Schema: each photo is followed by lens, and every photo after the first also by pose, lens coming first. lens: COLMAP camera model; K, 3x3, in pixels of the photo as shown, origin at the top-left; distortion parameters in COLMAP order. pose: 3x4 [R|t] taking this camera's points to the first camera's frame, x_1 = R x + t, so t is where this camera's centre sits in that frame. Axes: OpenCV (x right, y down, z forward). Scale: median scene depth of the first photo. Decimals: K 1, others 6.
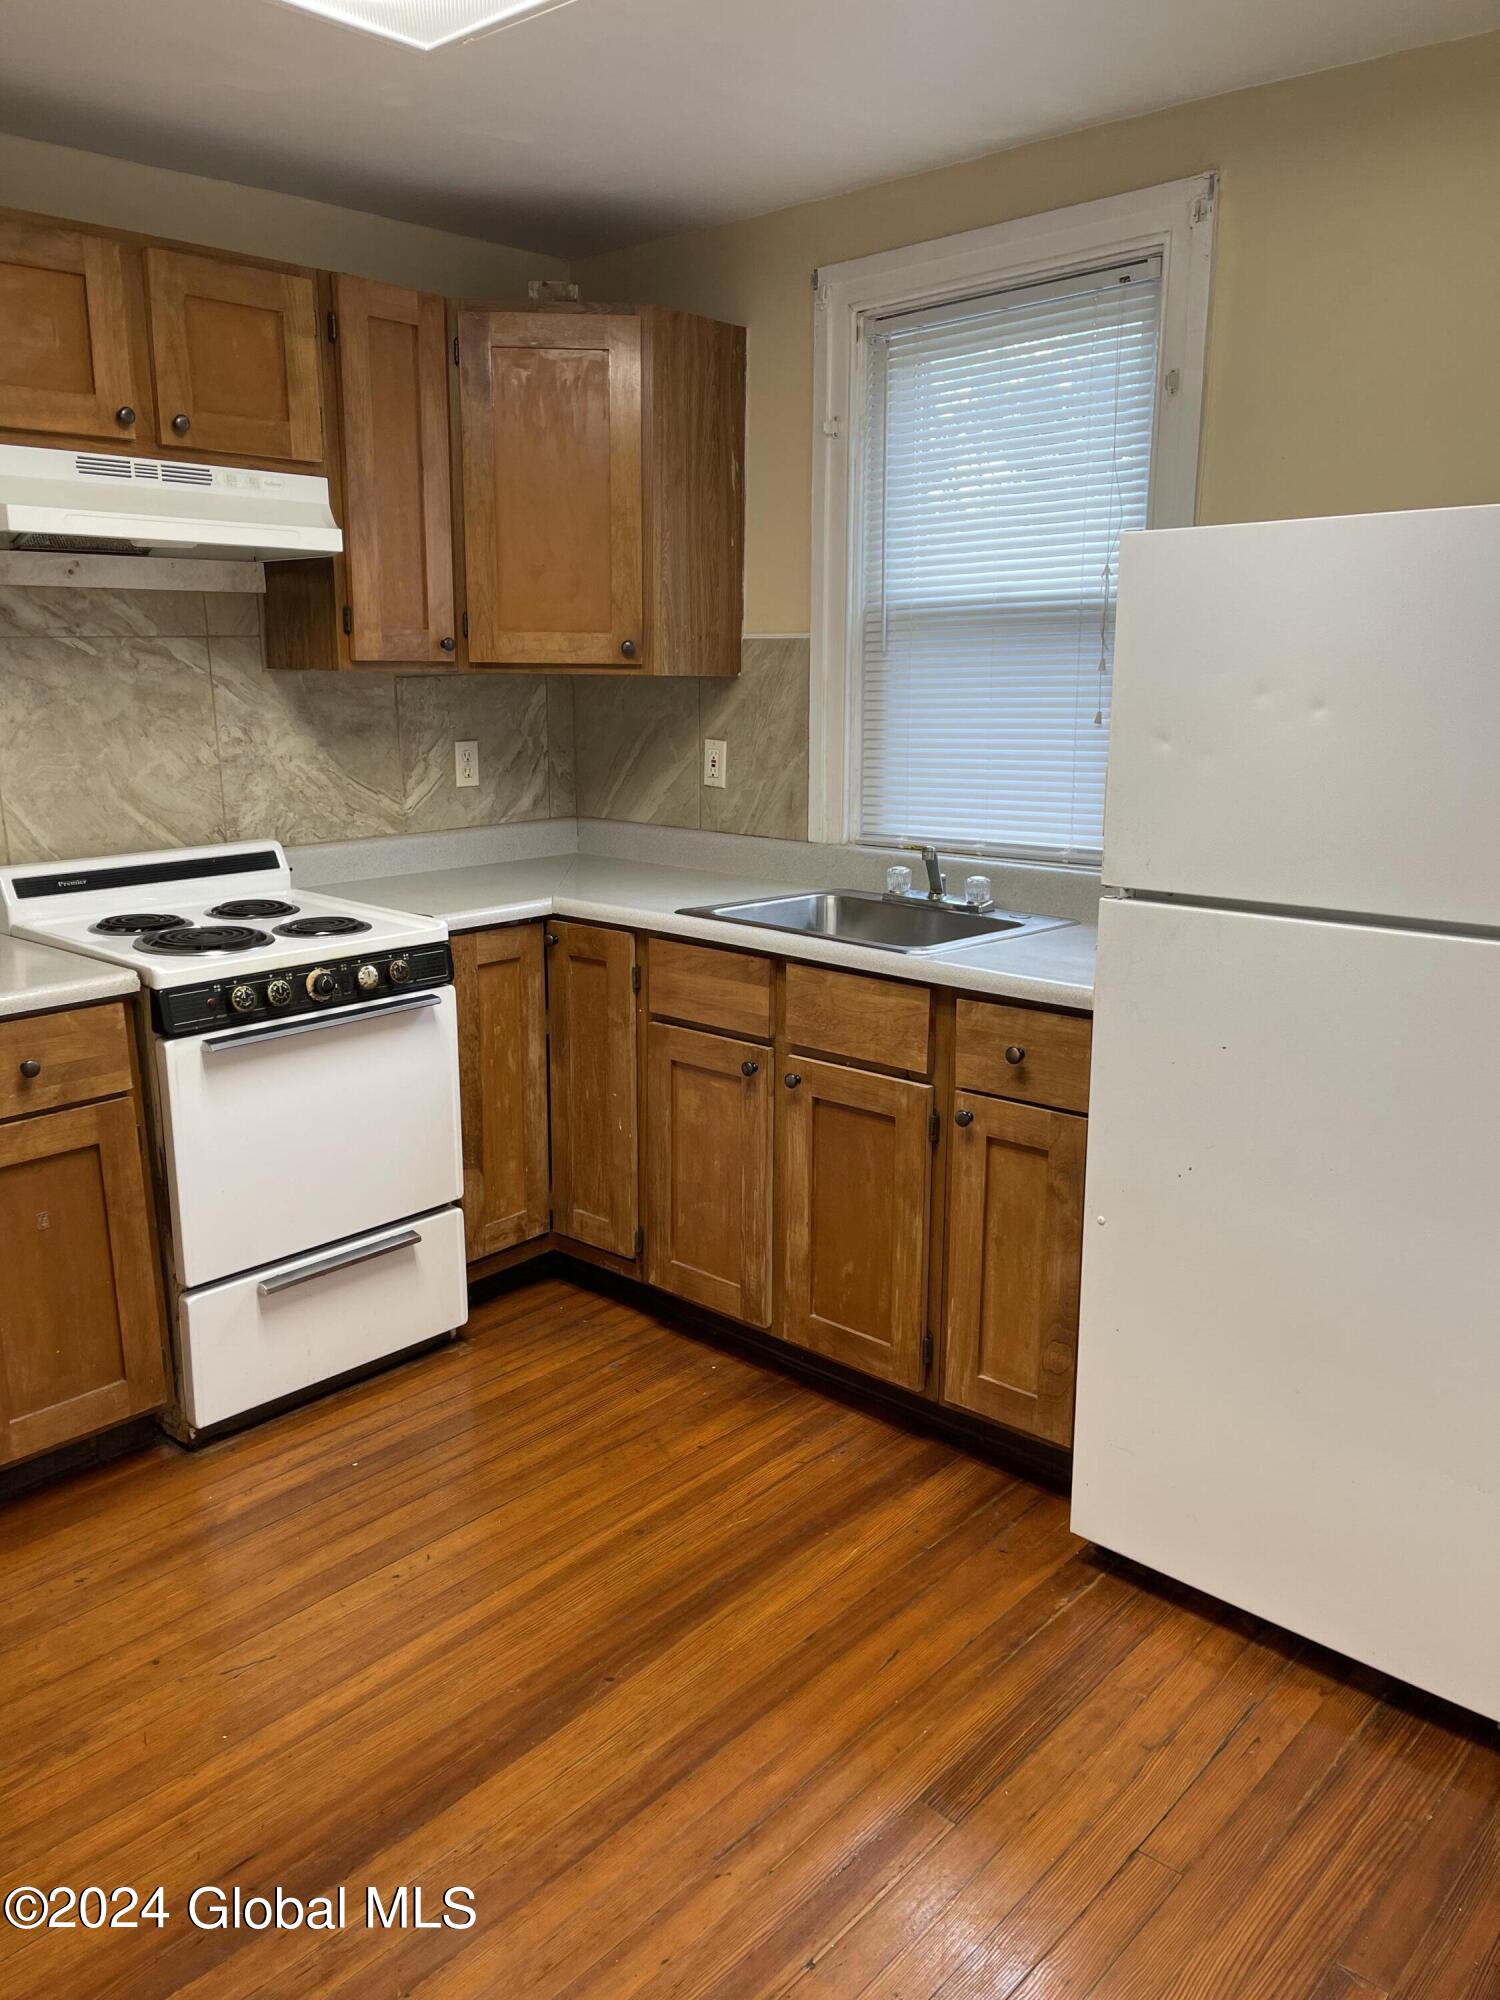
lens RADIAL K [[1502.4, 0, 750.0], [0, 1502.4, 1000.0], [0, 0, 1]] dist [0.089013, -0.119675]
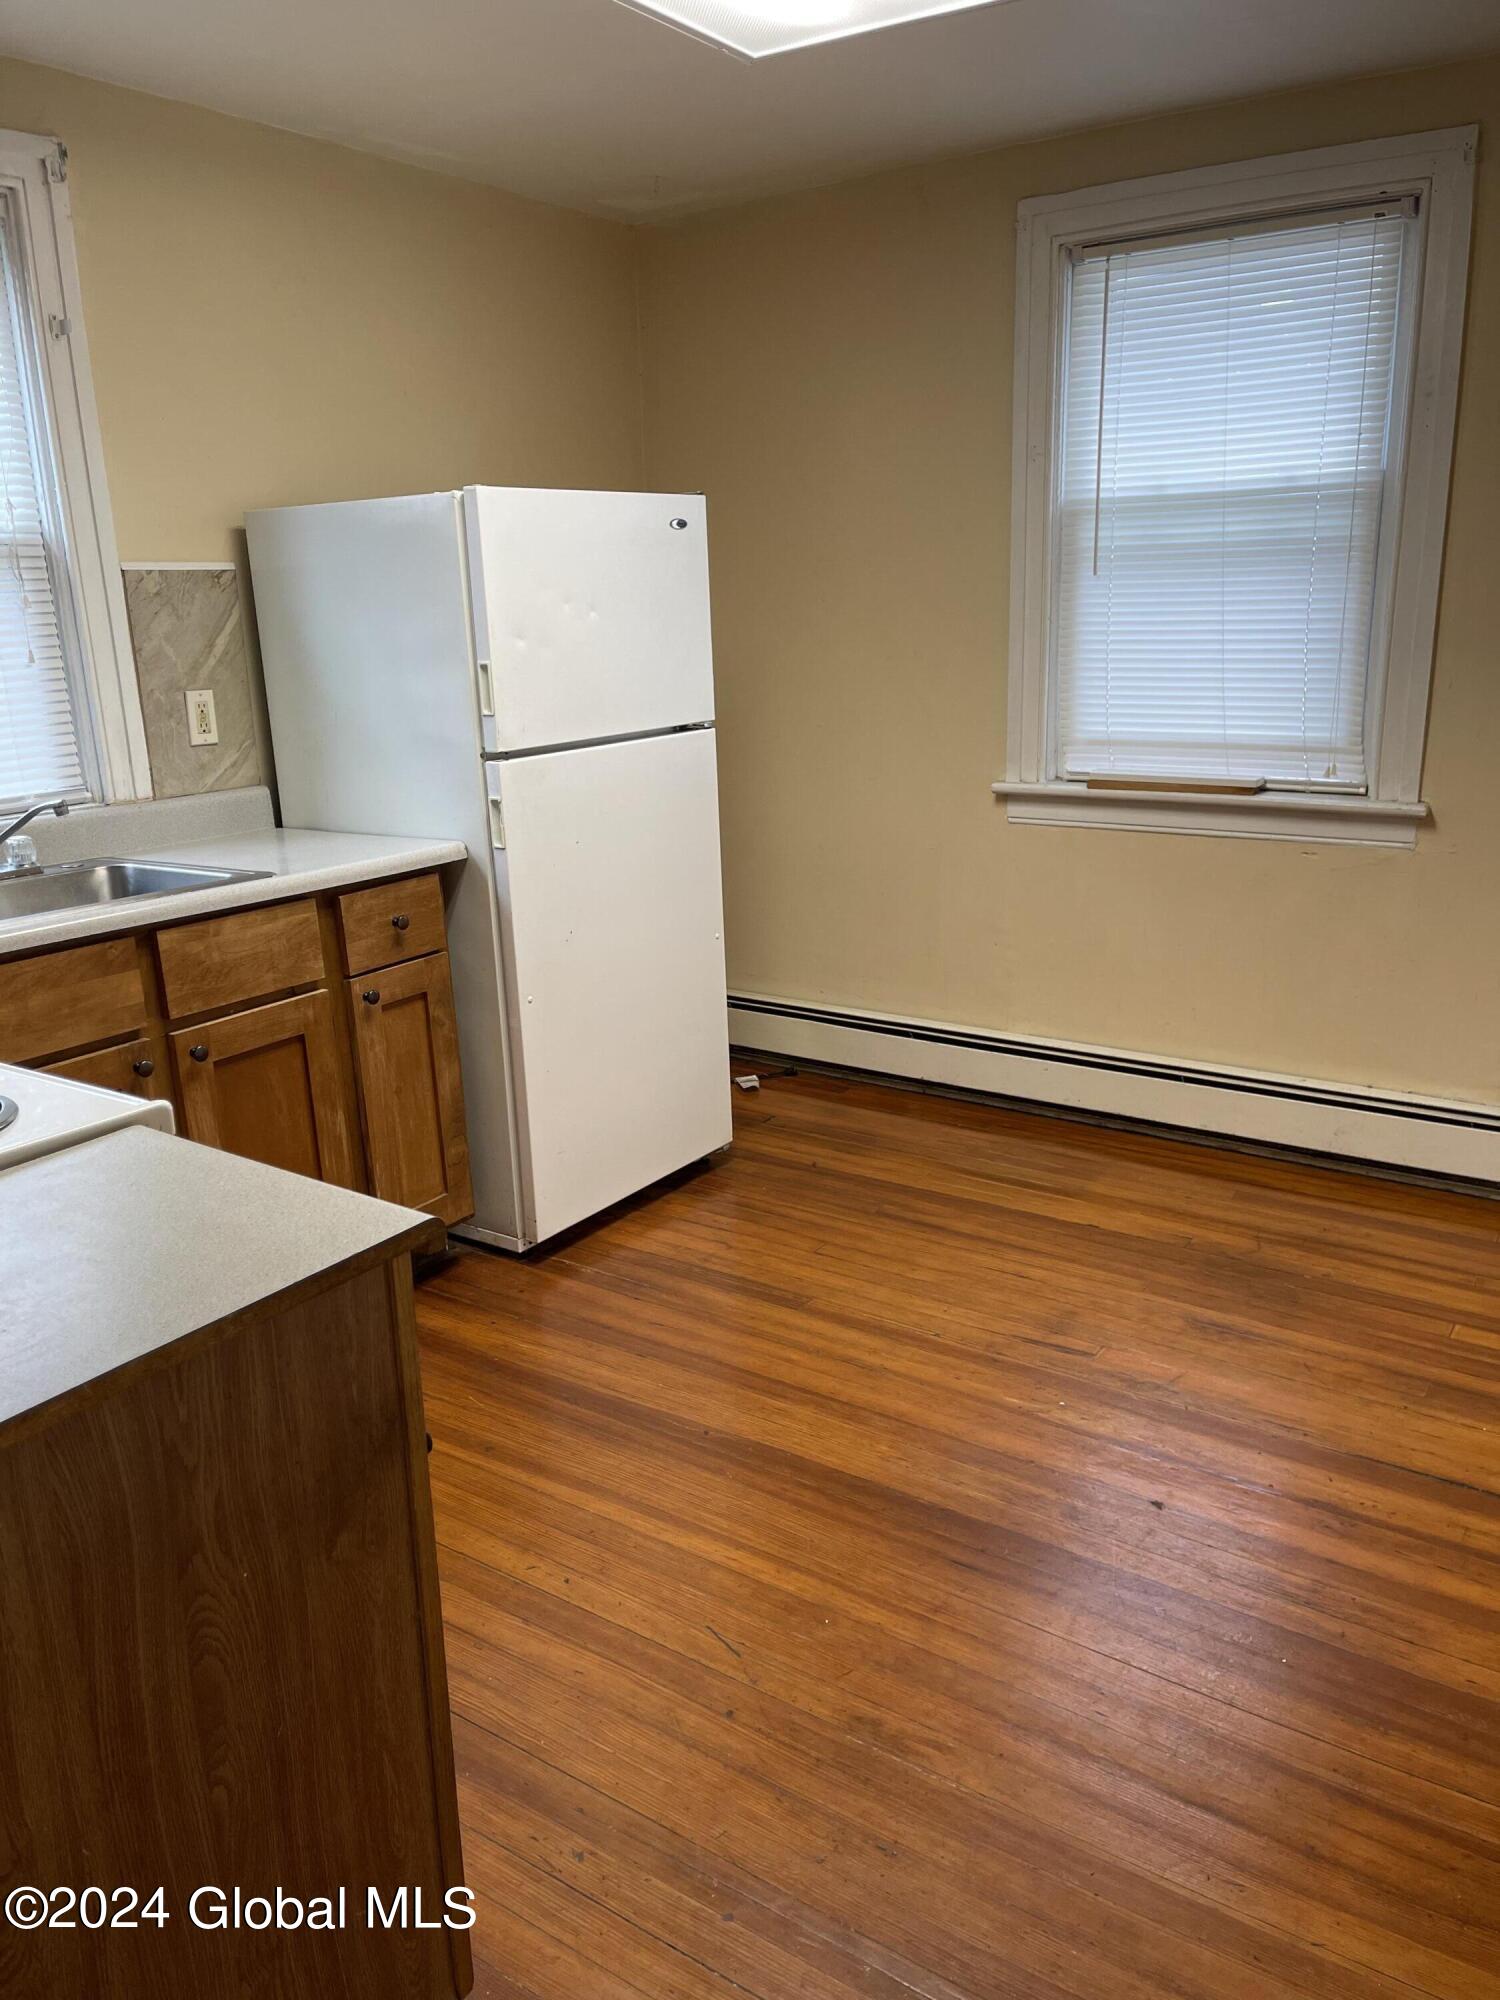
lens RADIAL K [[1485.7, 0, 750.0], [0, 1485.7, 1000.0], [0, 0, 1]] dist [-0.006291, -0.005321]
pose [[-0.143035, -0.256417, 0.955924, -0.958107], [0.244834, 0.926669, 0.285204, -0.166291], [-0.958956, 0.274837, -0.069766, 0.809740]]
